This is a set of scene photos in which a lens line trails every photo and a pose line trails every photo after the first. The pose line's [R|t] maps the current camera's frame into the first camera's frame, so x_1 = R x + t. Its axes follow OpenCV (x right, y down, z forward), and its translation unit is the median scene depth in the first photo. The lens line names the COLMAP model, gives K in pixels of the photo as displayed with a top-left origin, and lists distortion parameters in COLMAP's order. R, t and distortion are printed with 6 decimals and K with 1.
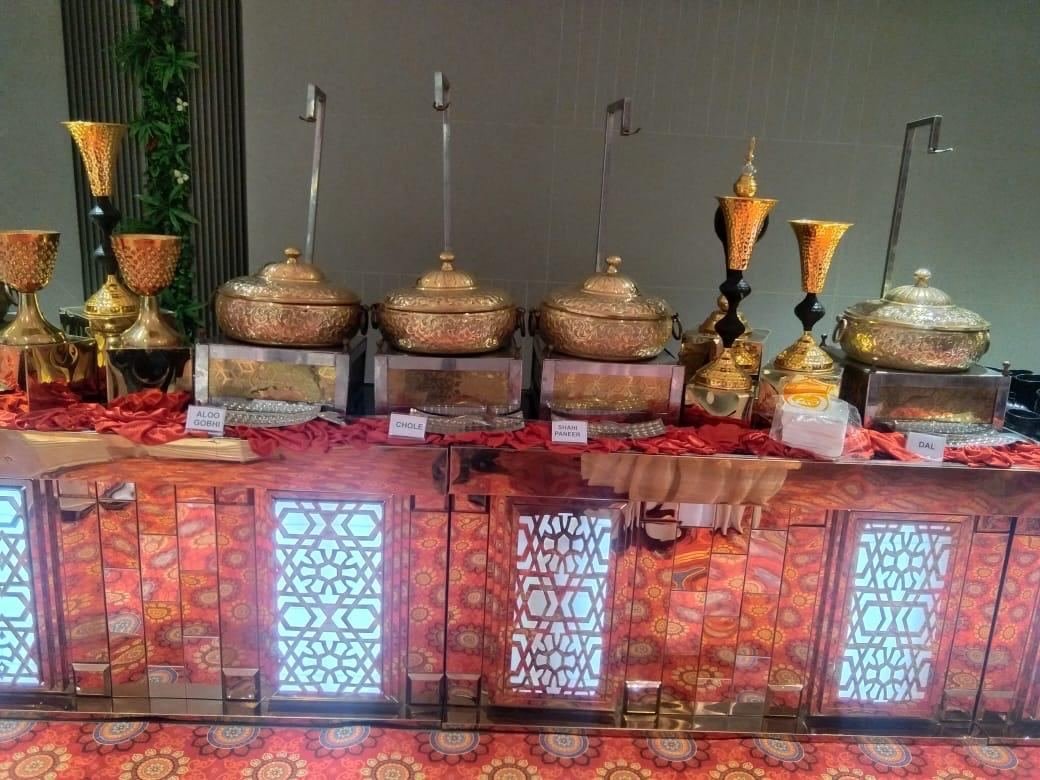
lens RADIAL K [[821.5, 0, 519.6], [0, 821.5, 390.7], [0, 0, 1]] dist [-0.002515, -0.009752]
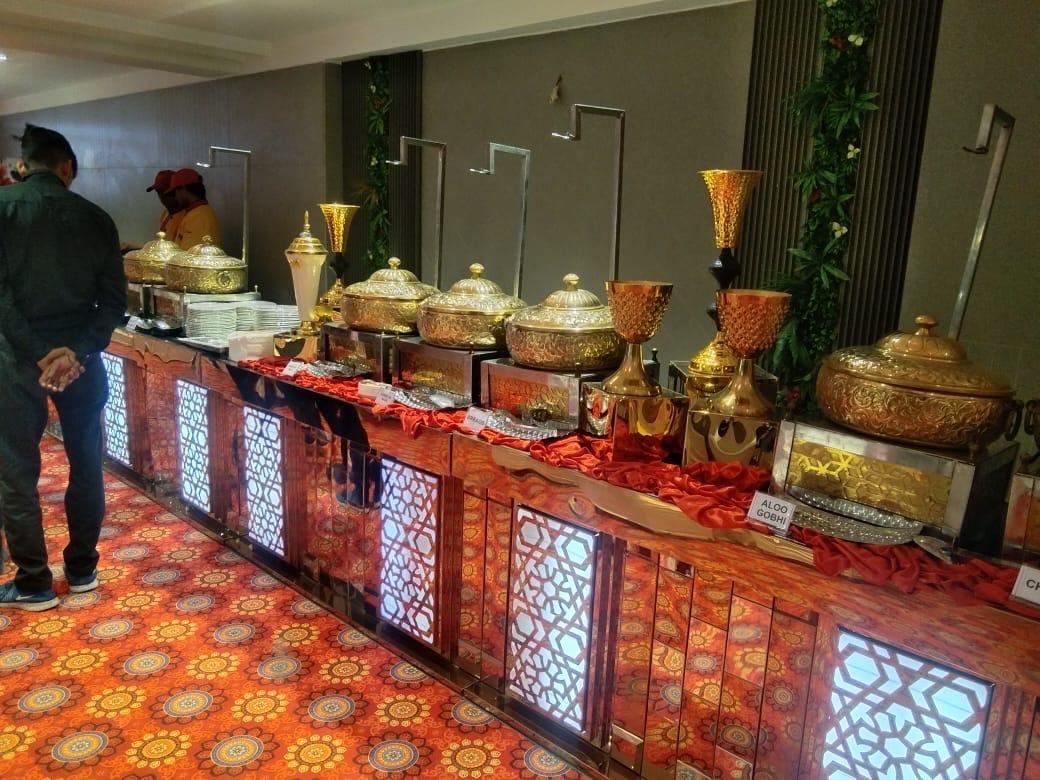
lens RADIAL K [[821.5, 0, 520.5], [0, 821.5, 390.7], [0, 0, 1]] dist [-0.002515, -0.009752]
pose [[0.691878, 0.127089, -0.710741, 0.019052], [-0.174991, 0.984554, 0.005703, -0.042989], [0.700488, 0.120428, 0.703430, 0.203085]]
